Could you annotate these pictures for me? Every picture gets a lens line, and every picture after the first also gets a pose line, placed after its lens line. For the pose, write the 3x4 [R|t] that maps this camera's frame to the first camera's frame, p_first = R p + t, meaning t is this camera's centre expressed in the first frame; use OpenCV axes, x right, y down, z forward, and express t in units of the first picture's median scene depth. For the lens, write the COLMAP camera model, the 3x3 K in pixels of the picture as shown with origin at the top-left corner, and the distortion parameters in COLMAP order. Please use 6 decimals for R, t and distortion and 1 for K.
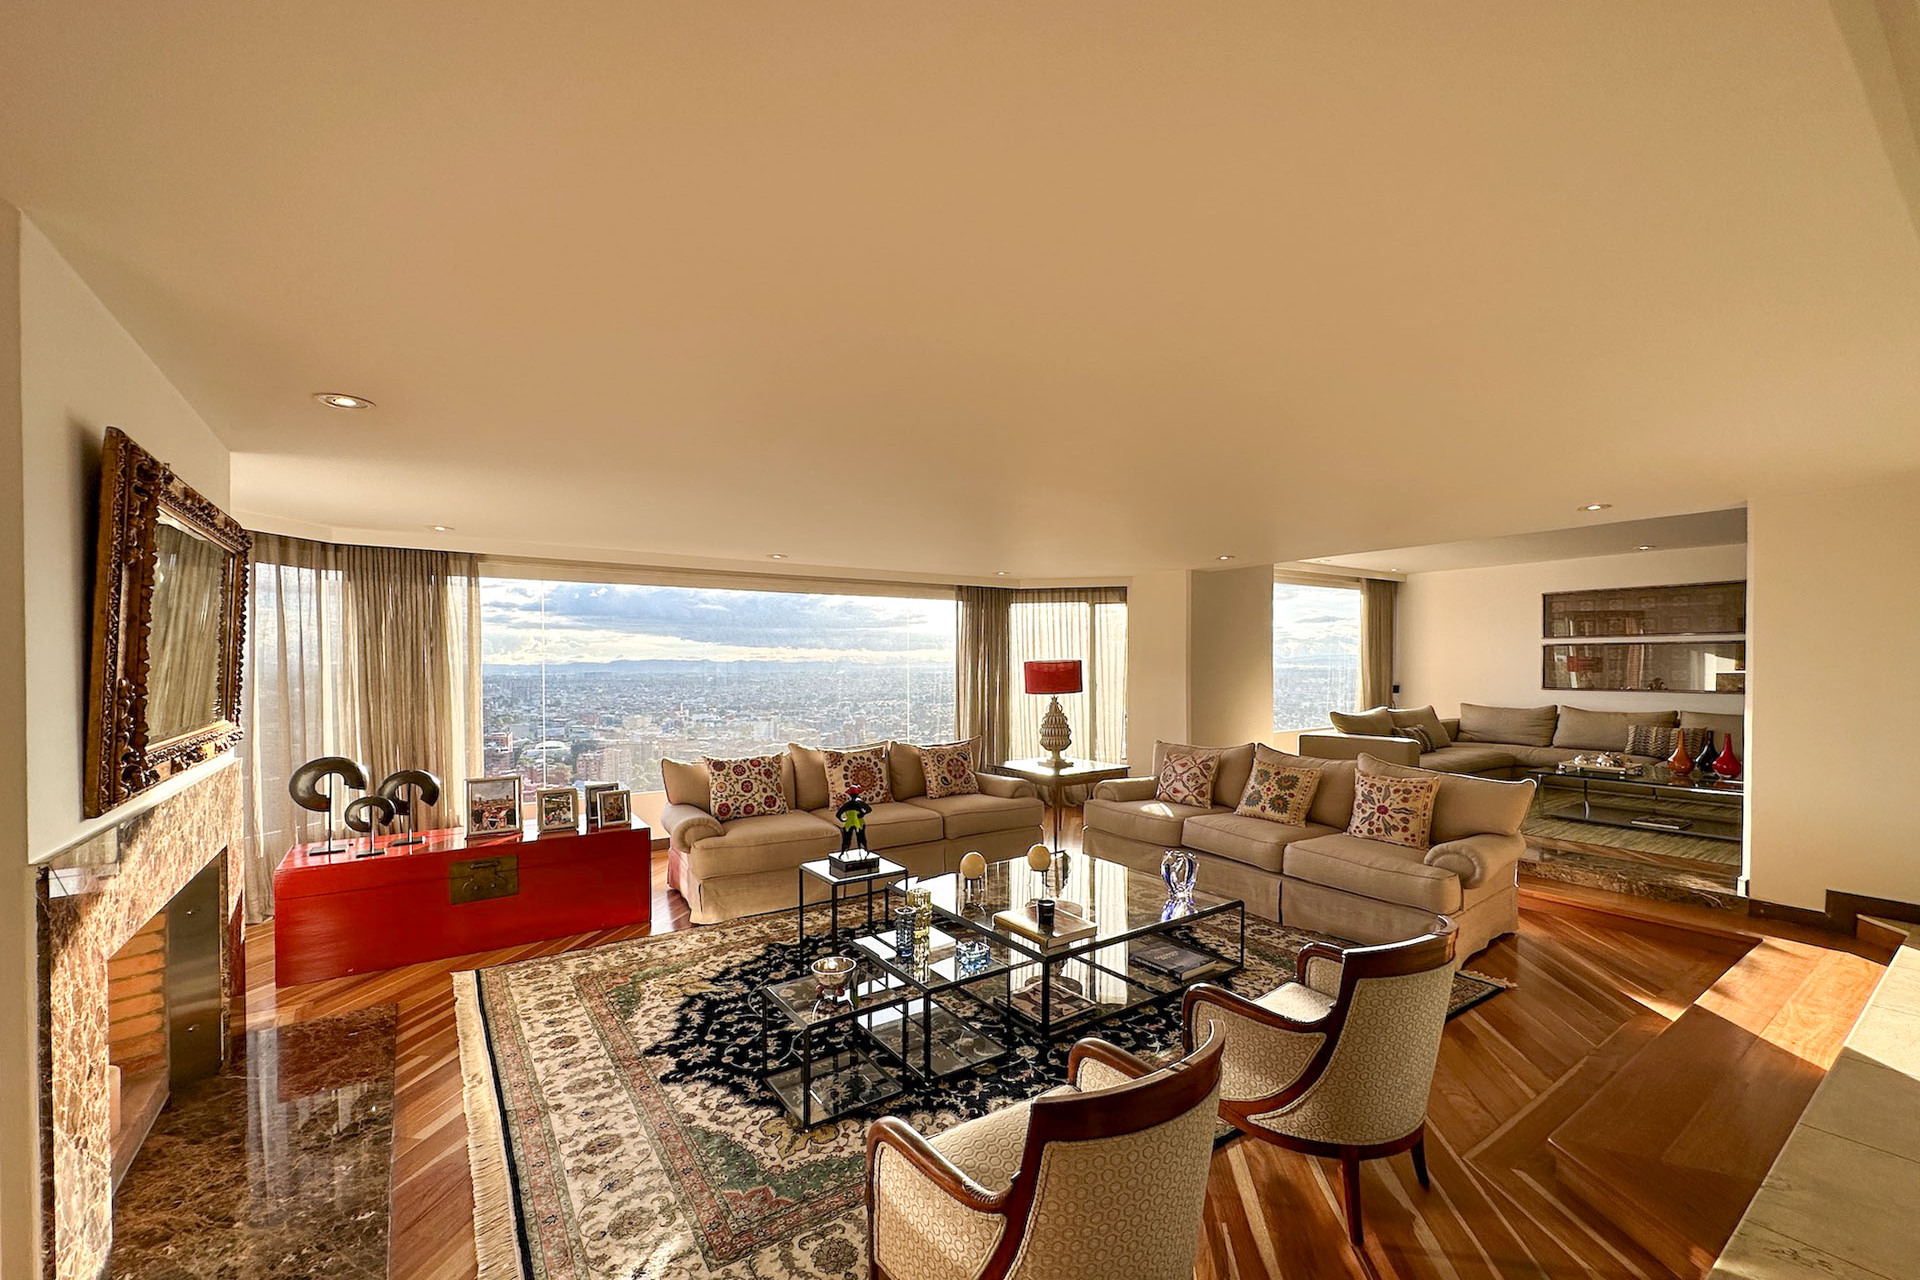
lens RADIAL K [[782.6, 0, 948.4], [0, 782.6, 666.0], [0, 0, 1]] dist [0.001703, -0.000229]
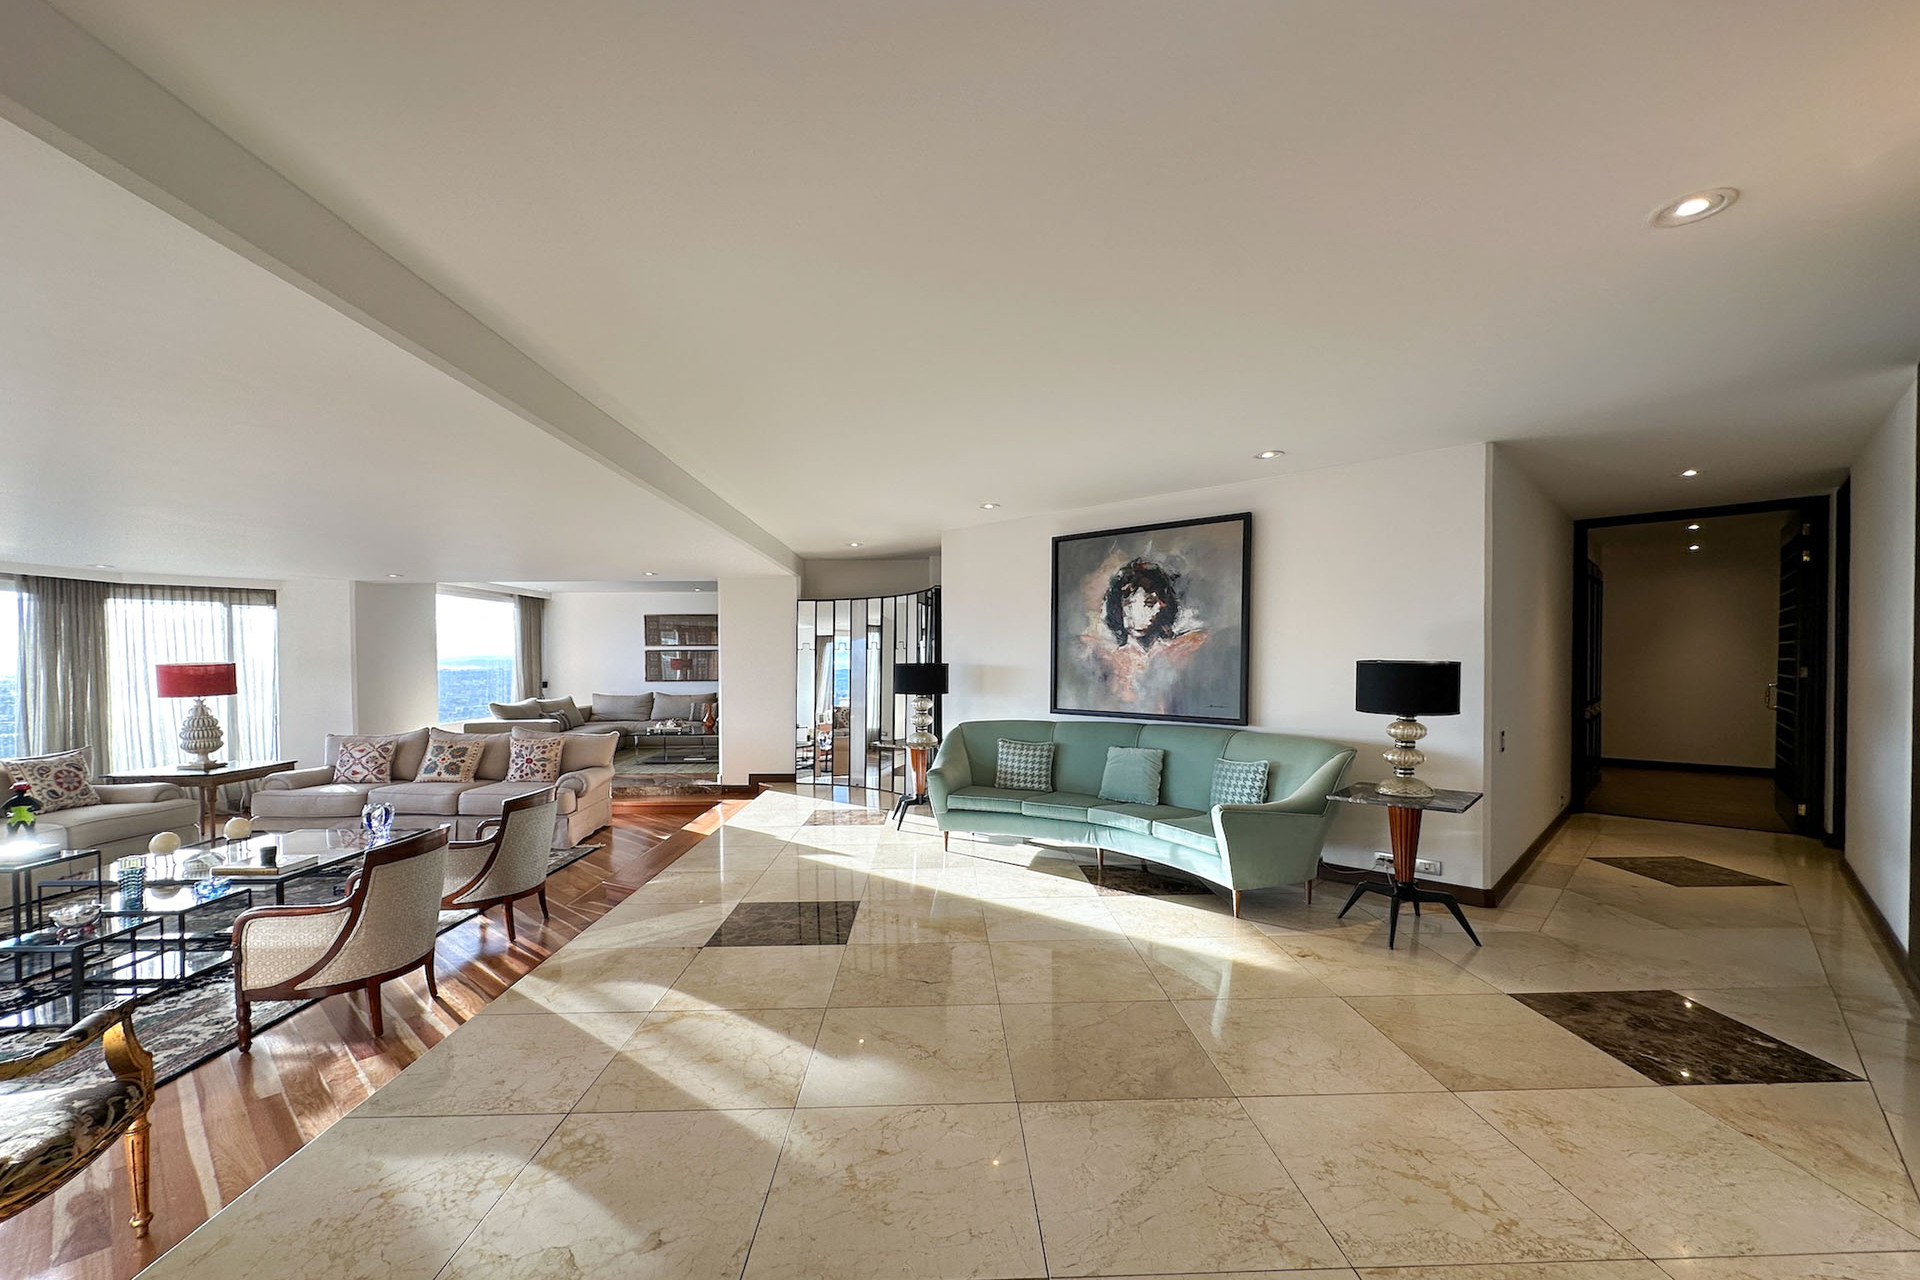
lens RADIAL K [[782.6, 0, 971.3], [0, 782.6, 673.0], [0, 0, 1]] dist [0.001703, -0.000229]
pose [[0.532377, -0.015349, 0.846368, -0.188699], [0.008659, 0.999882, 0.012686, 0.001114], [-0.846463, 0.000575, 0.532447, -0.371699]]
